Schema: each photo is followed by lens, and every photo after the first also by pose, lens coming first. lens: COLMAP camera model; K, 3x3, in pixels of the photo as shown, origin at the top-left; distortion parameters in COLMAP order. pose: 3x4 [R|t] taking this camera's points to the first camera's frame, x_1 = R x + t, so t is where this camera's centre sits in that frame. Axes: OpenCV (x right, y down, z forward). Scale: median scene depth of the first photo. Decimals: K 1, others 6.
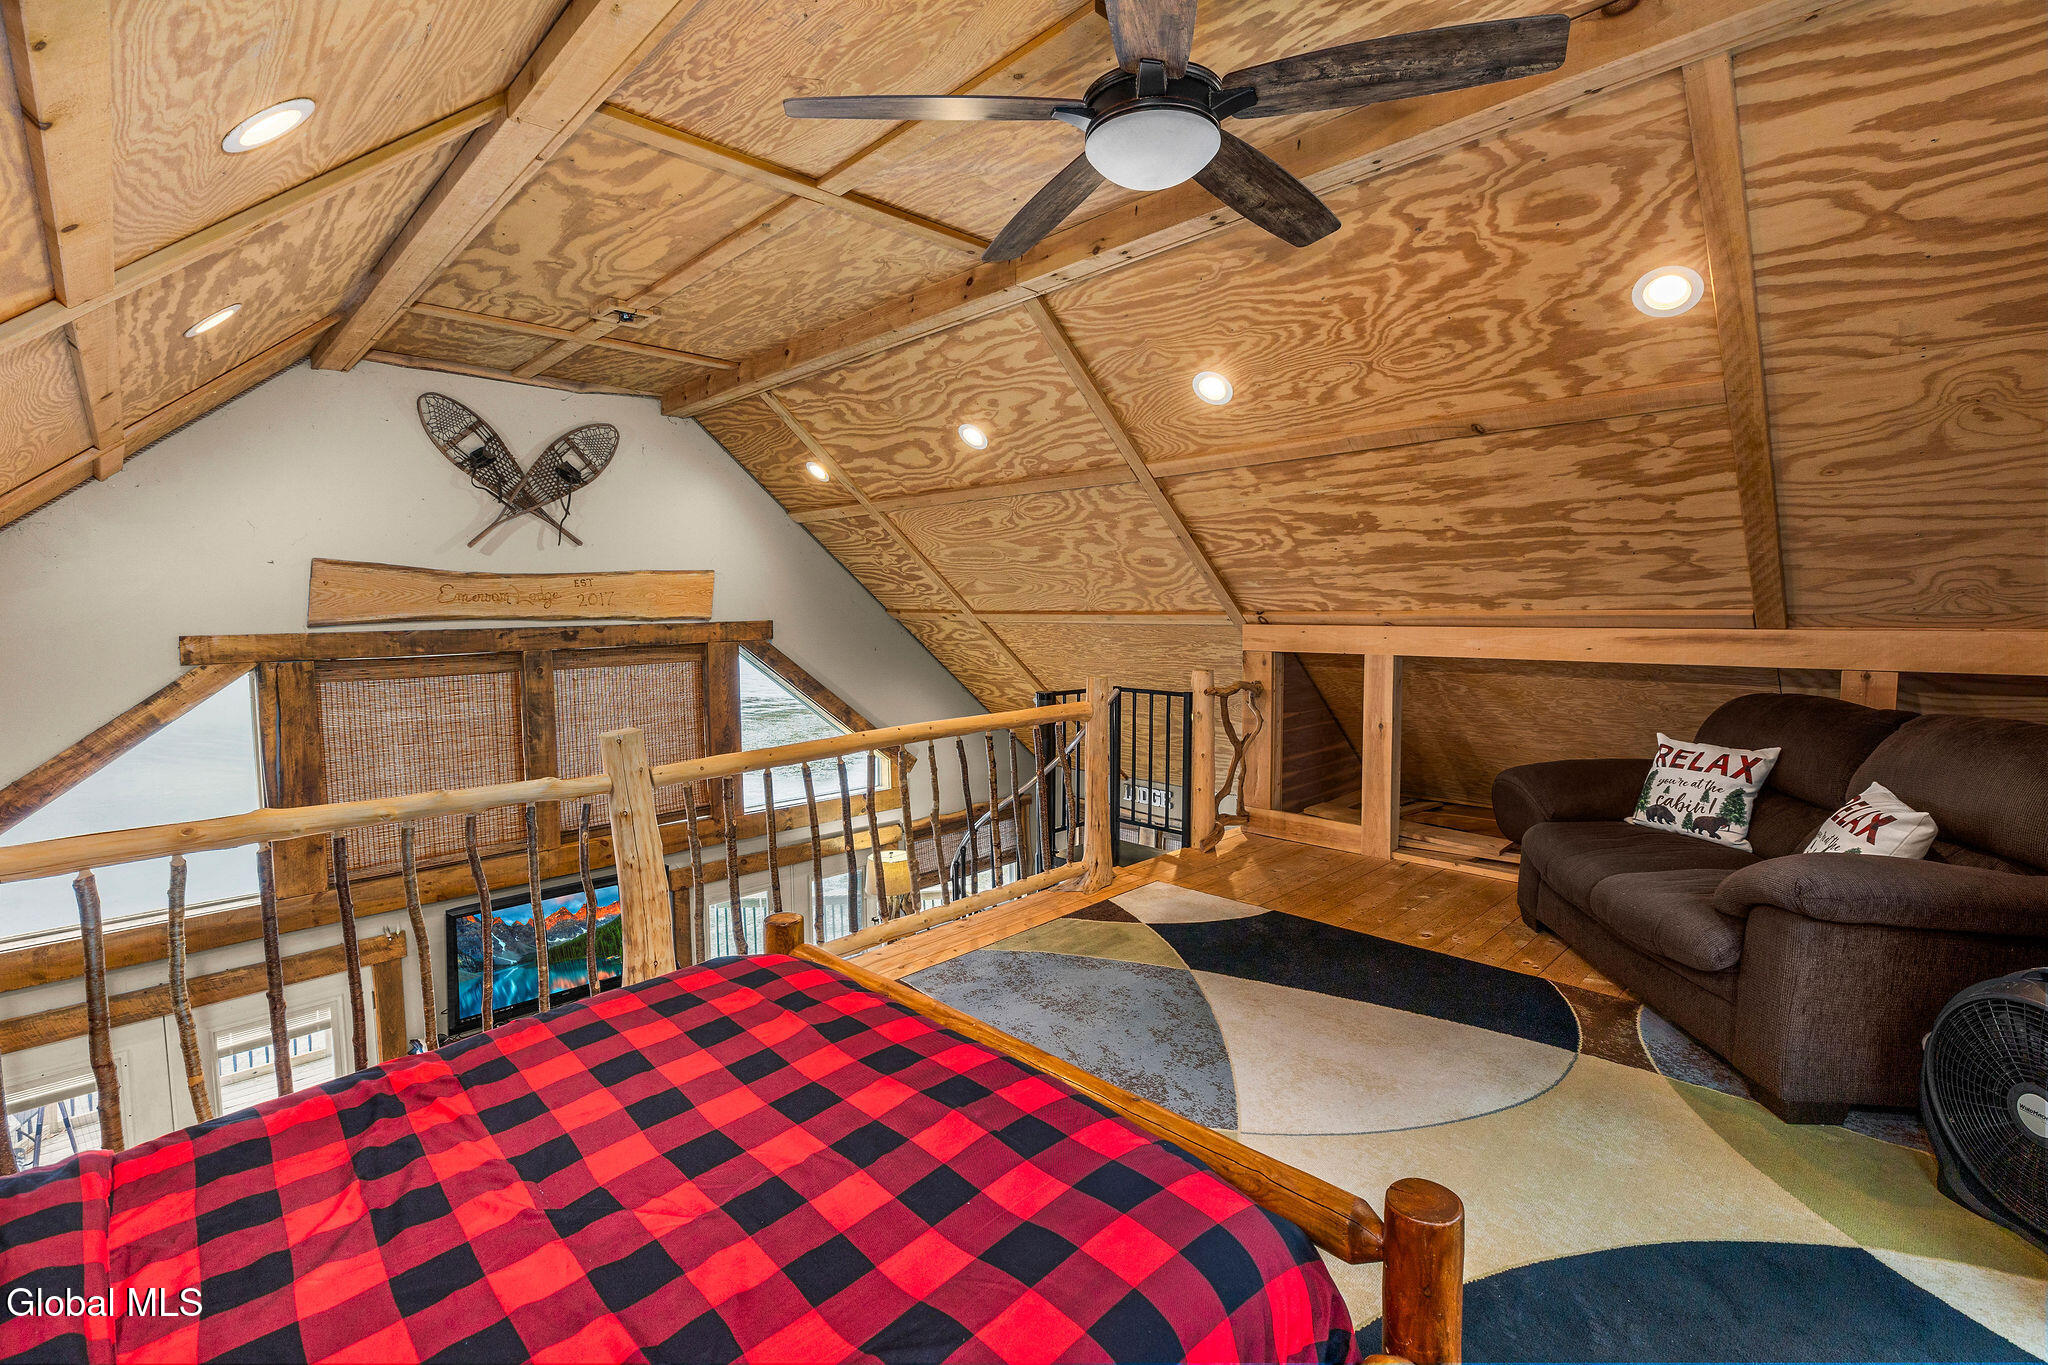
lens RADIAL K [[912.5, 0, 1019.8], [0, 912.5, 677.0], [0, 0, 1]] dist [0.001674, 0.000241]
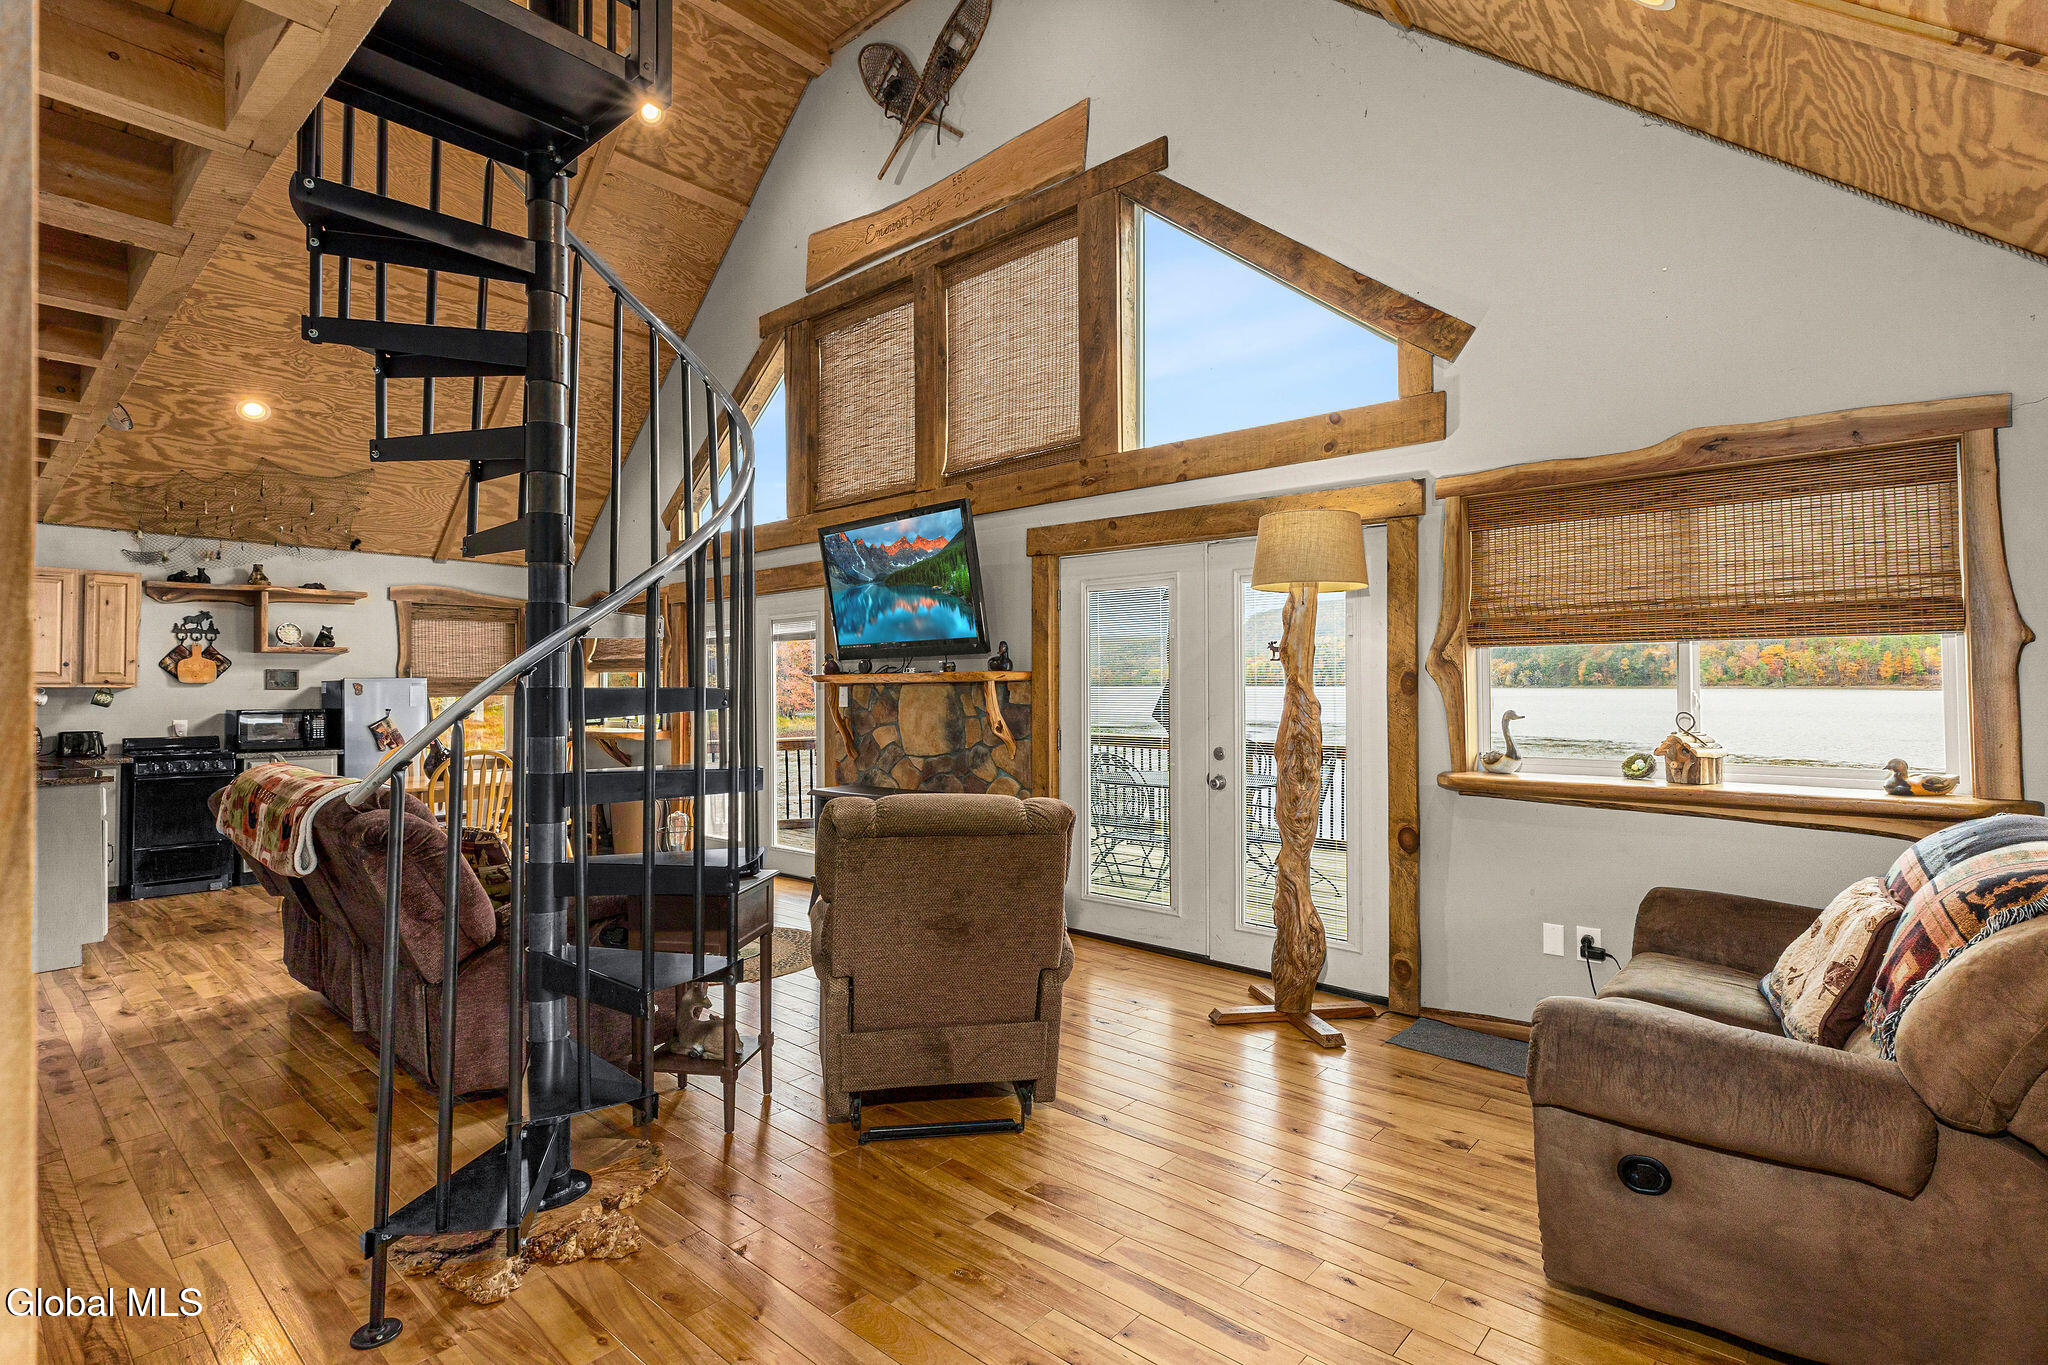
lens RADIAL K [[984.4, 0, 1024.0], [0, 984.4, 682.5], [0, 0, 1]] dist [-0.002066, -0.000247]
pose [[0.071263, 0.004985, -0.997445, 0.475830], [-0.074533, 0.997218, -0.000341, 0.383621], [0.994669, 0.074367, 0.071436, 1.074682]]
